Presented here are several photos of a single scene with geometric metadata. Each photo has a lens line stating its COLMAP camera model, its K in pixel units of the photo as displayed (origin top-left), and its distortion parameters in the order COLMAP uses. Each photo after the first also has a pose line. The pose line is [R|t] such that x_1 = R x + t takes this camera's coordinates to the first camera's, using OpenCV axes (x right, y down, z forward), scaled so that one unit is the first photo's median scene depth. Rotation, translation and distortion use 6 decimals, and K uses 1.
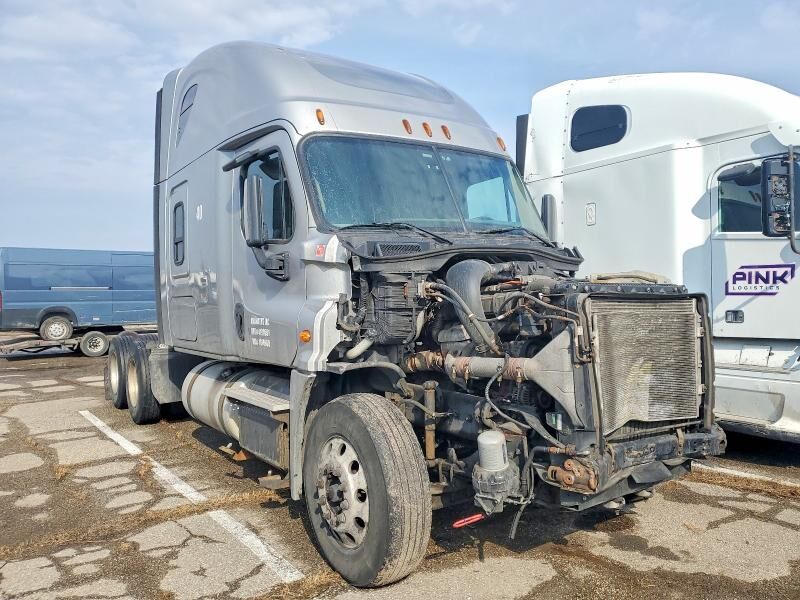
lens RADIAL K [[650.7, 0, 400.0], [0, 650.7, 300.0], [0, 0, 1]] dist [-0.001064, -0.001696]
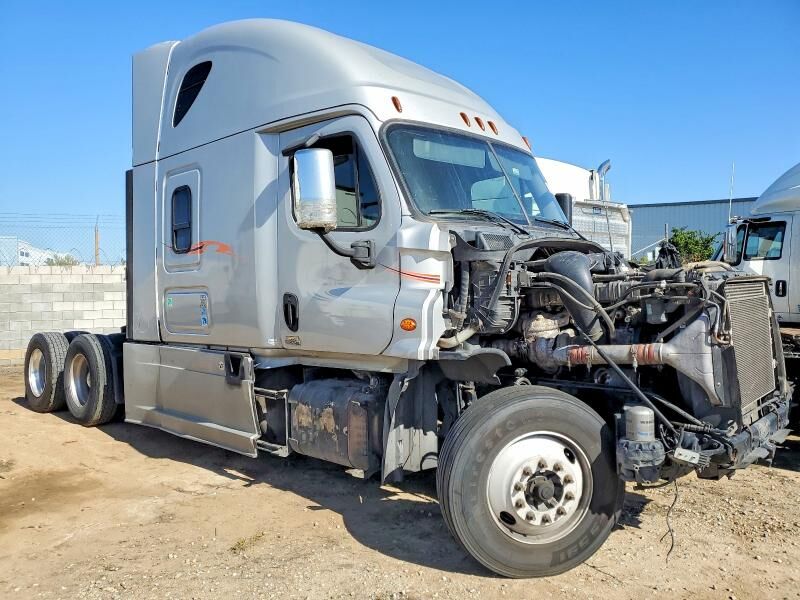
lens RADIAL K [[650.7, 0, 400.0], [0, 650.7, 300.0], [0, 0, 1]] dist [-0.001064, -0.001696]
pose [[0.976628, 0.003731, 0.214902, -0.346292], [-0.003522, 0.999993, -0.001358, 0.017621], [-0.214906, 0.000570, 0.976635, 0.037353]]
